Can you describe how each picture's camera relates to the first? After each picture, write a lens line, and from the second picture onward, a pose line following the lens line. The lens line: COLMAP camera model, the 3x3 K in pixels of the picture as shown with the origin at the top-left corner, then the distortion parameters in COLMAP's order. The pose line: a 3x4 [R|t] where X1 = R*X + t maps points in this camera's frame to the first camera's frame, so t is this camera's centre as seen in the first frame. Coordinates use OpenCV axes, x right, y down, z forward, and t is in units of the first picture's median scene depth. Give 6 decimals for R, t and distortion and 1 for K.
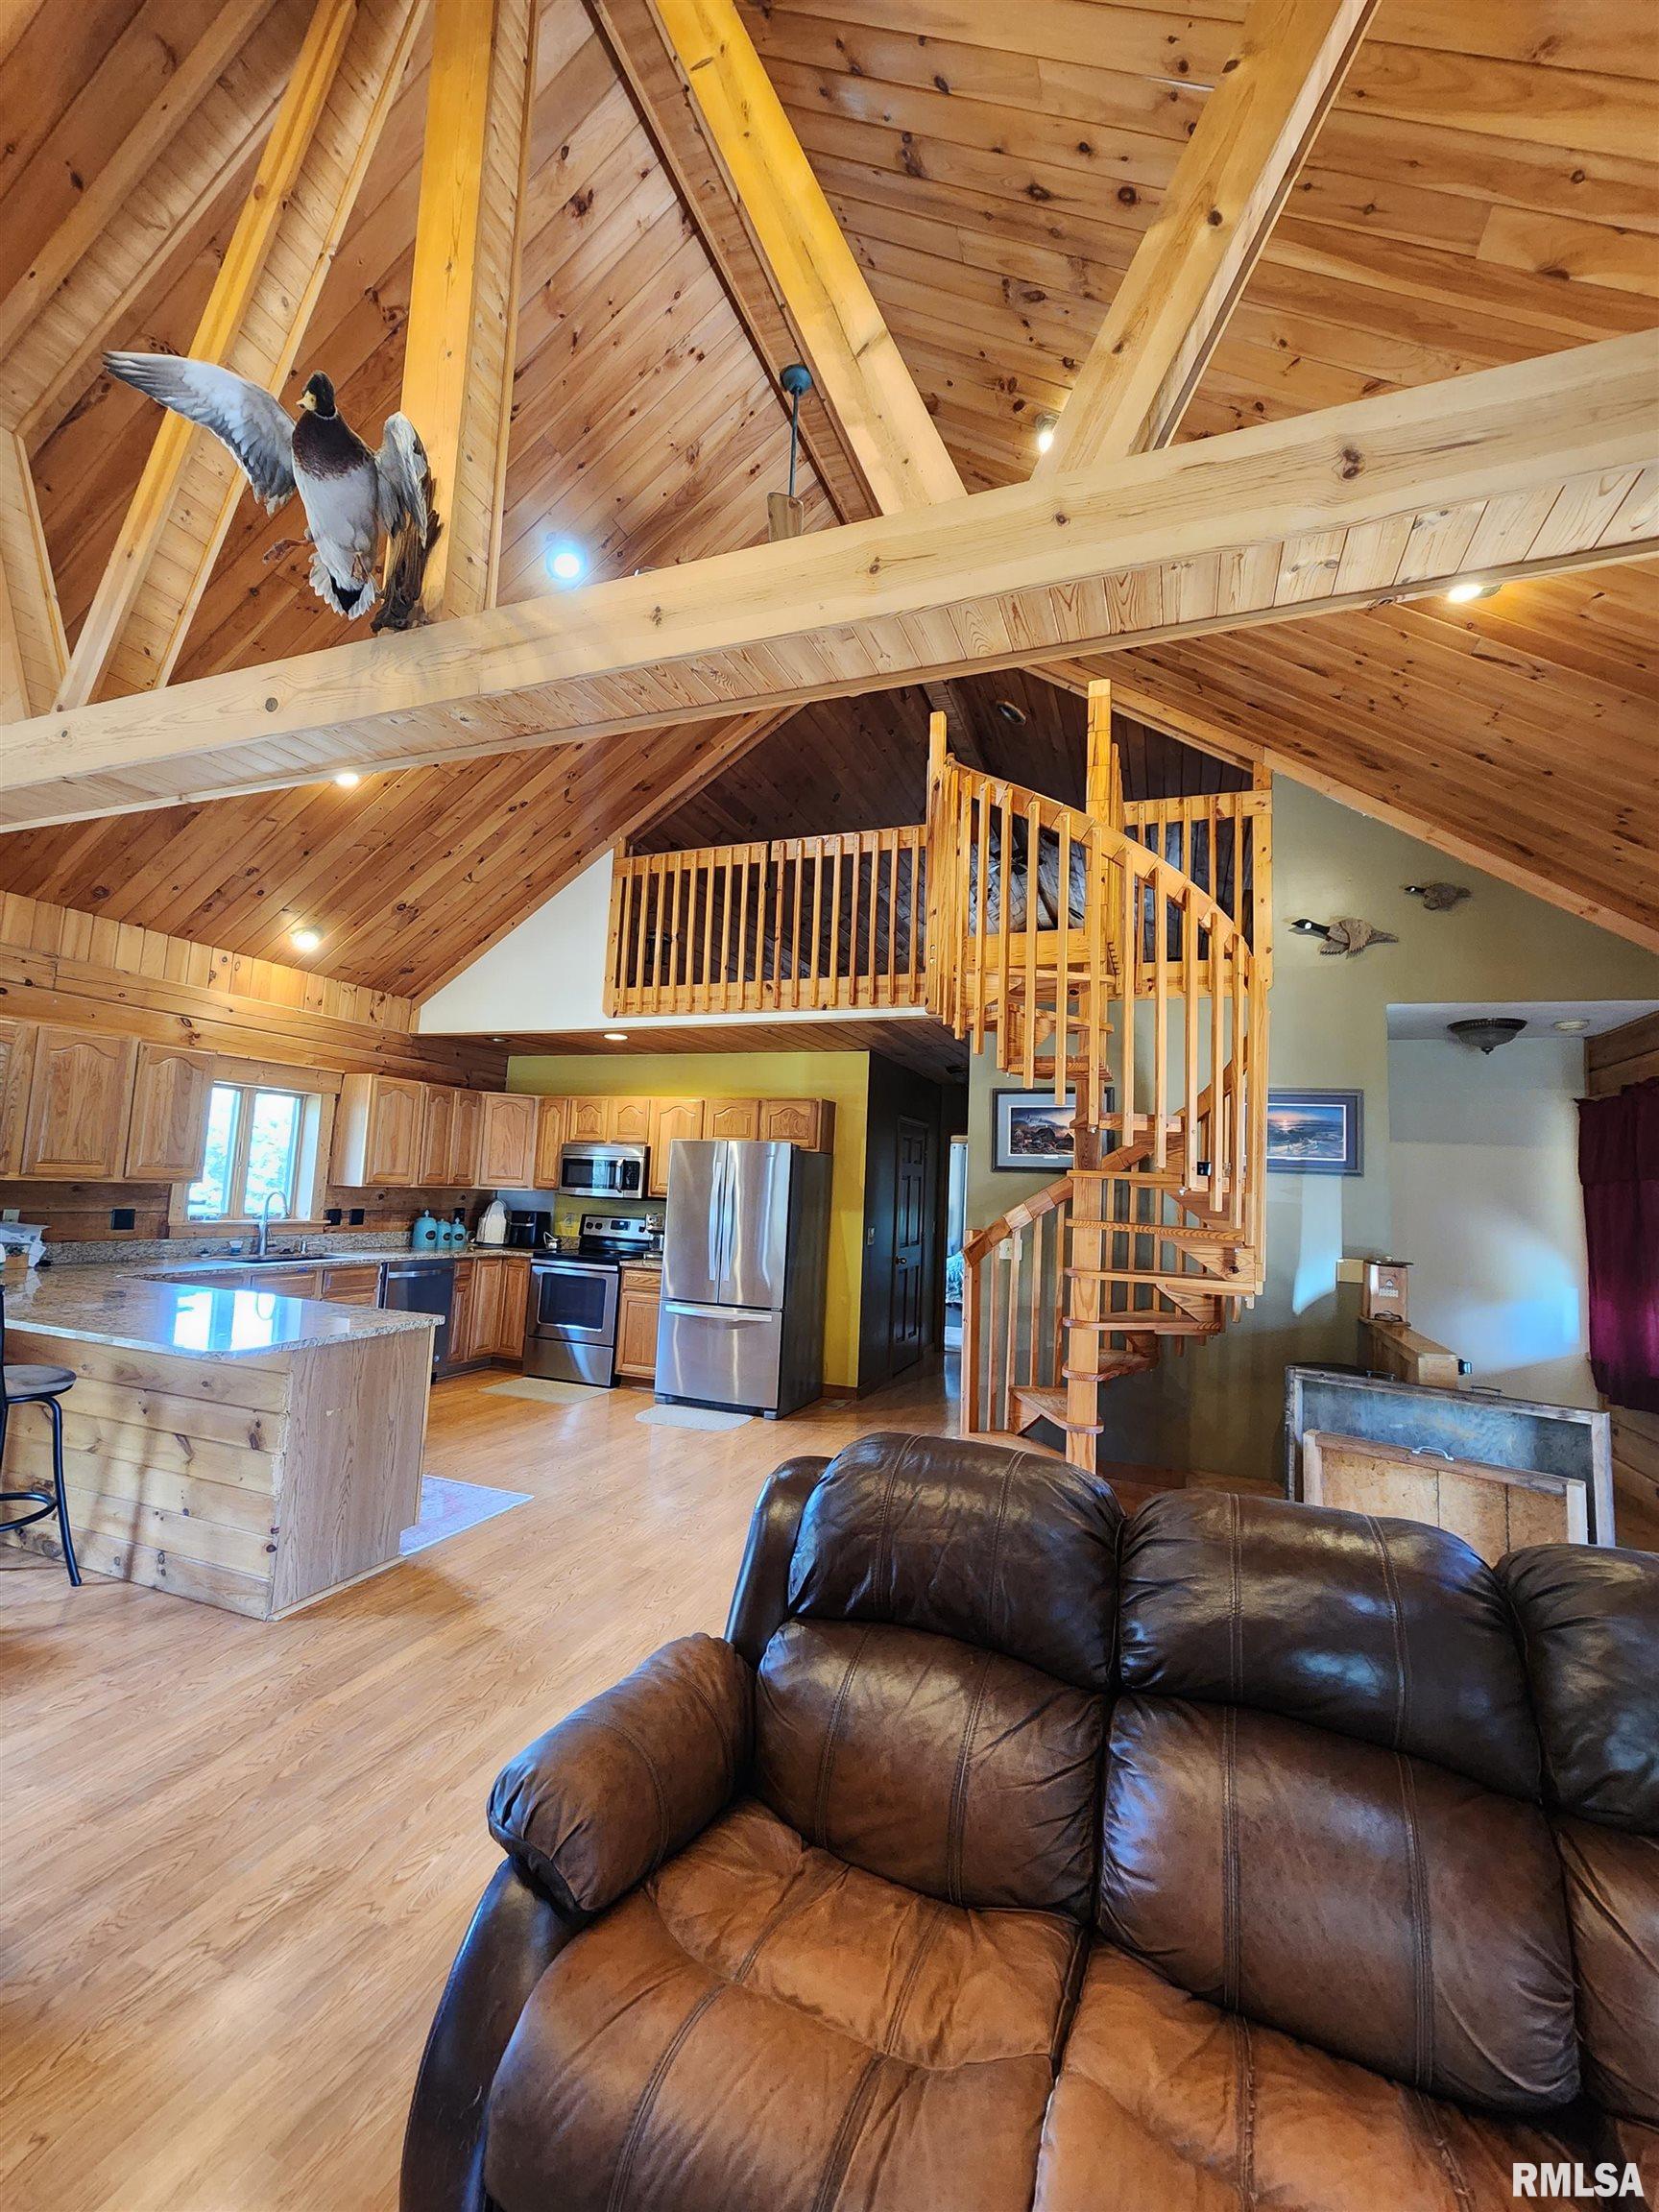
lens RADIAL K [[899.6, 0, 833.4], [0, 899.6, 1106.0], [0, 0, 1]] dist [-0.001716, -0.000051]
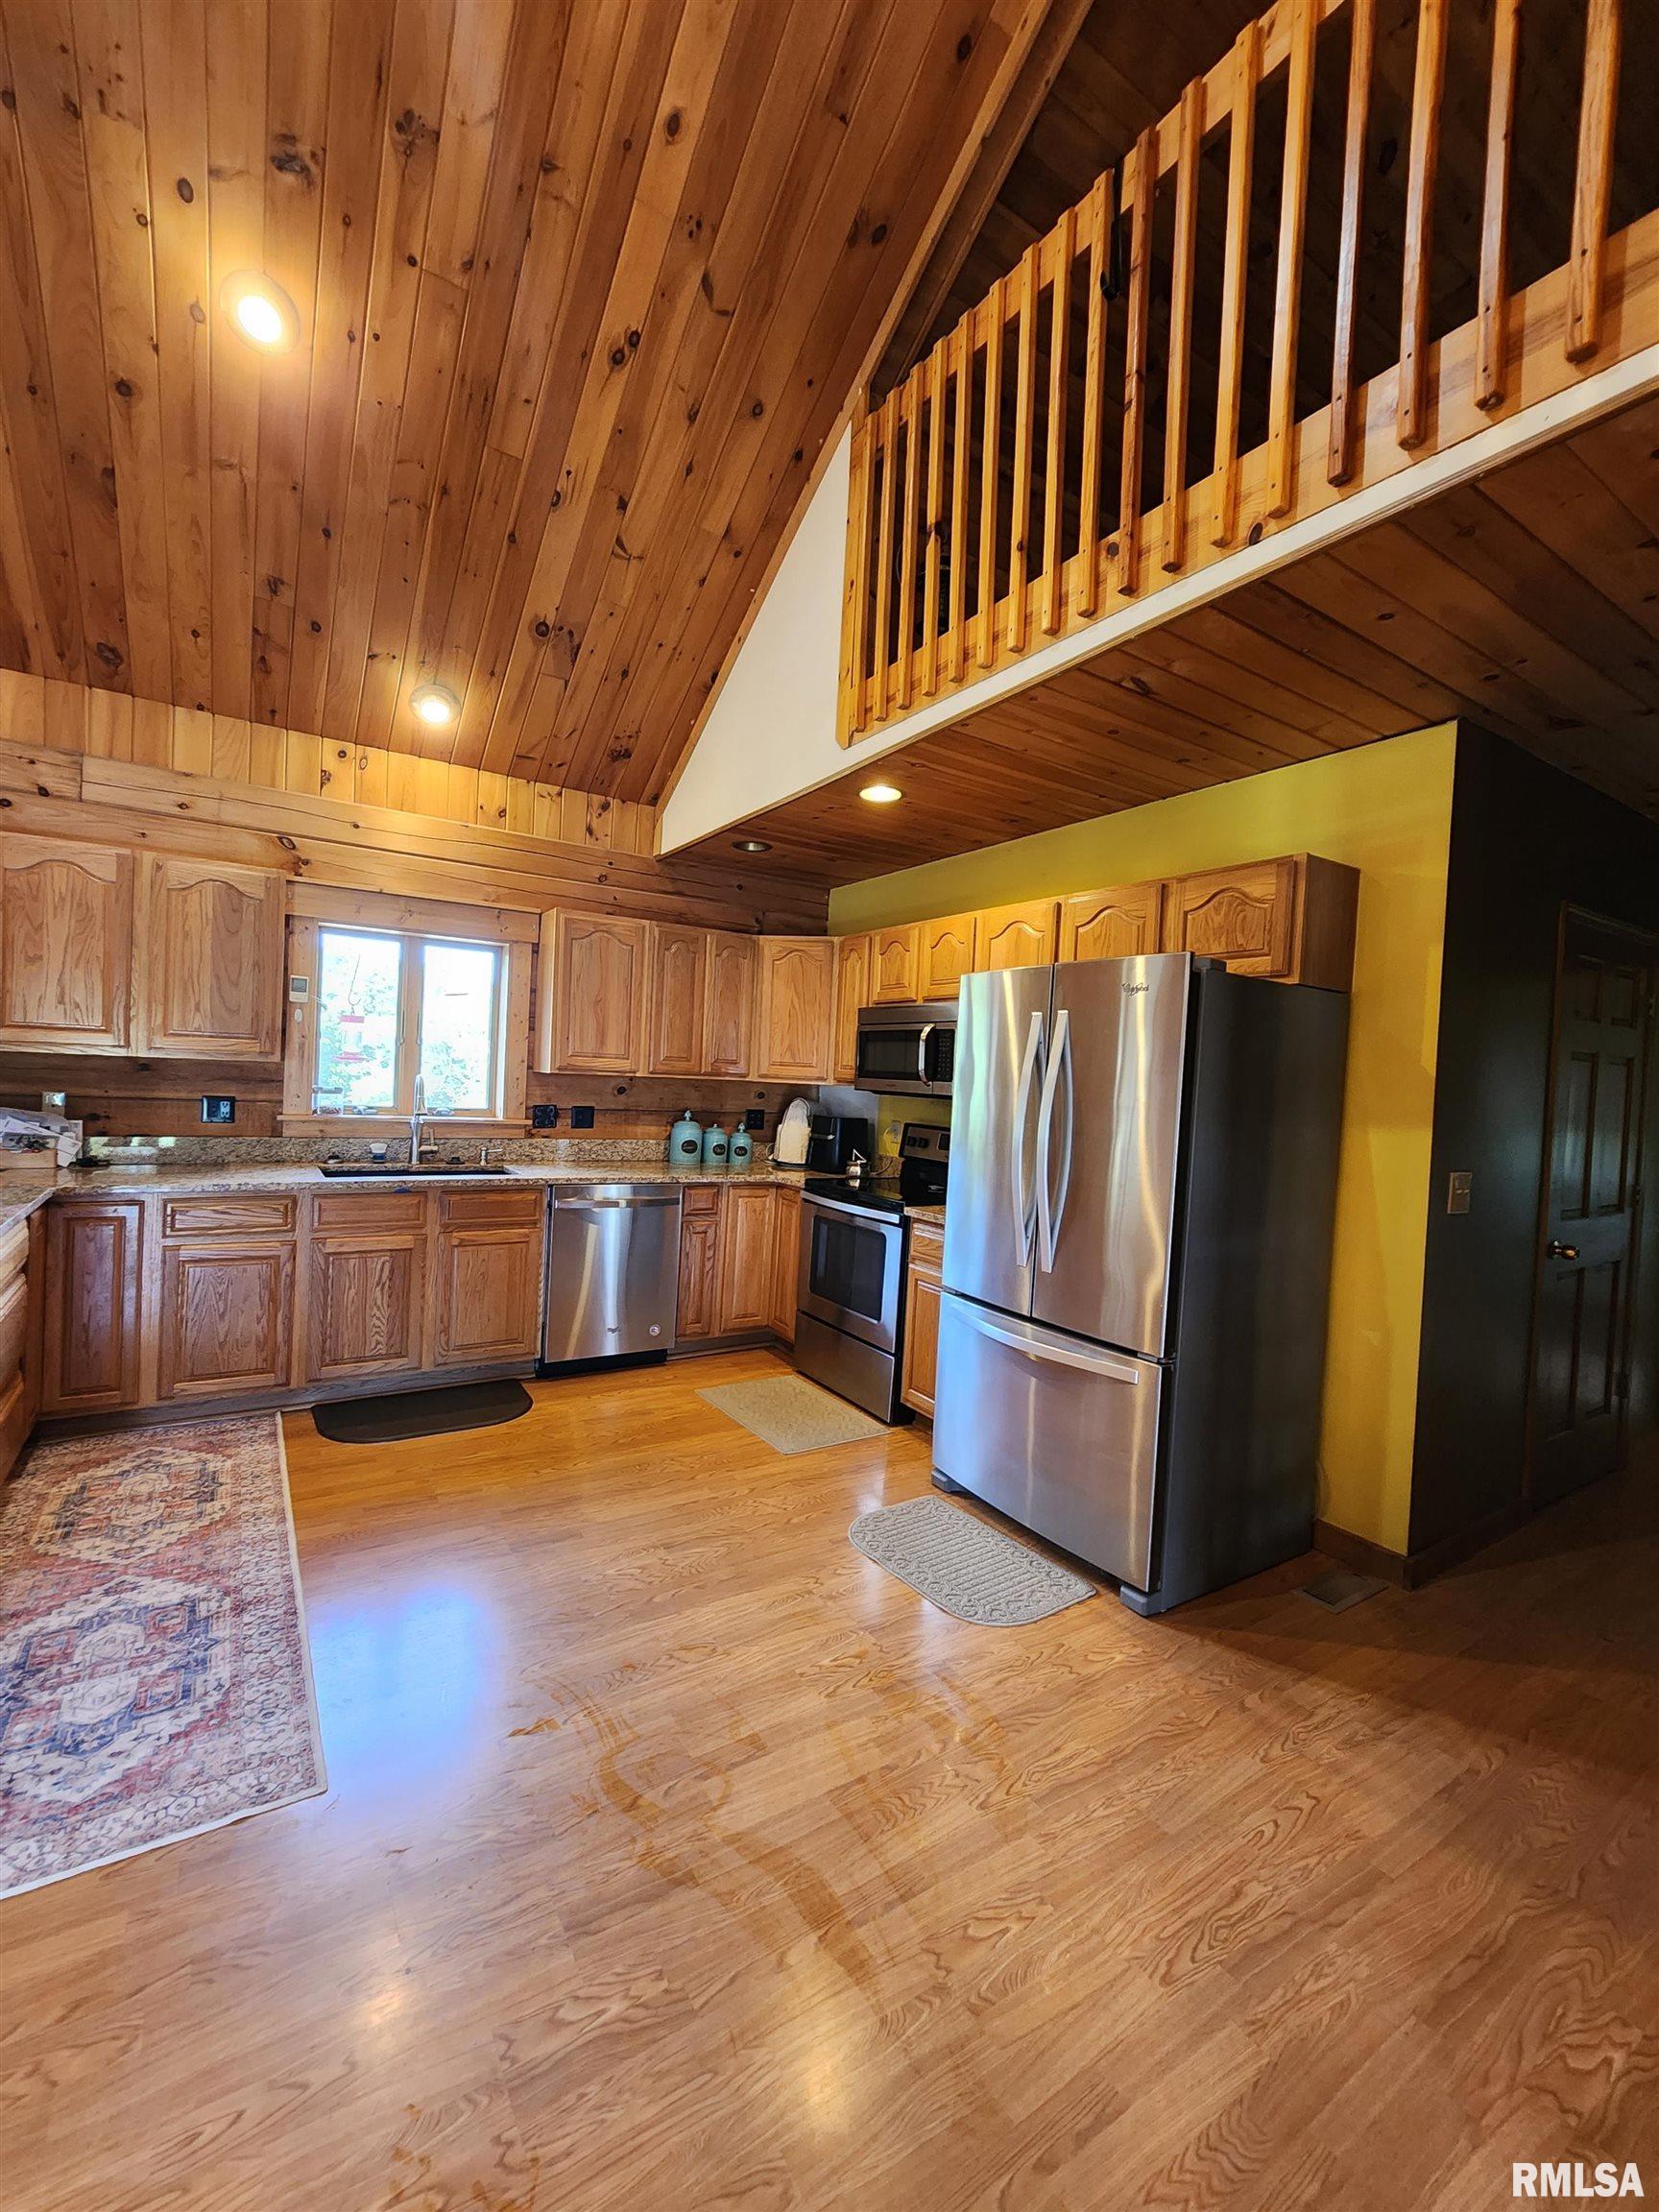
lens RADIAL K [[899.6, 0, 837.8], [0, 899.6, 1101.2], [0, 0, 1]] dist [-0.001716, -0.000051]
pose [[0.803552, 0.009384, -0.595161, 0.062749], [0.042245, 0.996455, 0.072749, 0.068386], [0.593734, -0.083600, 0.800307, 0.558989]]
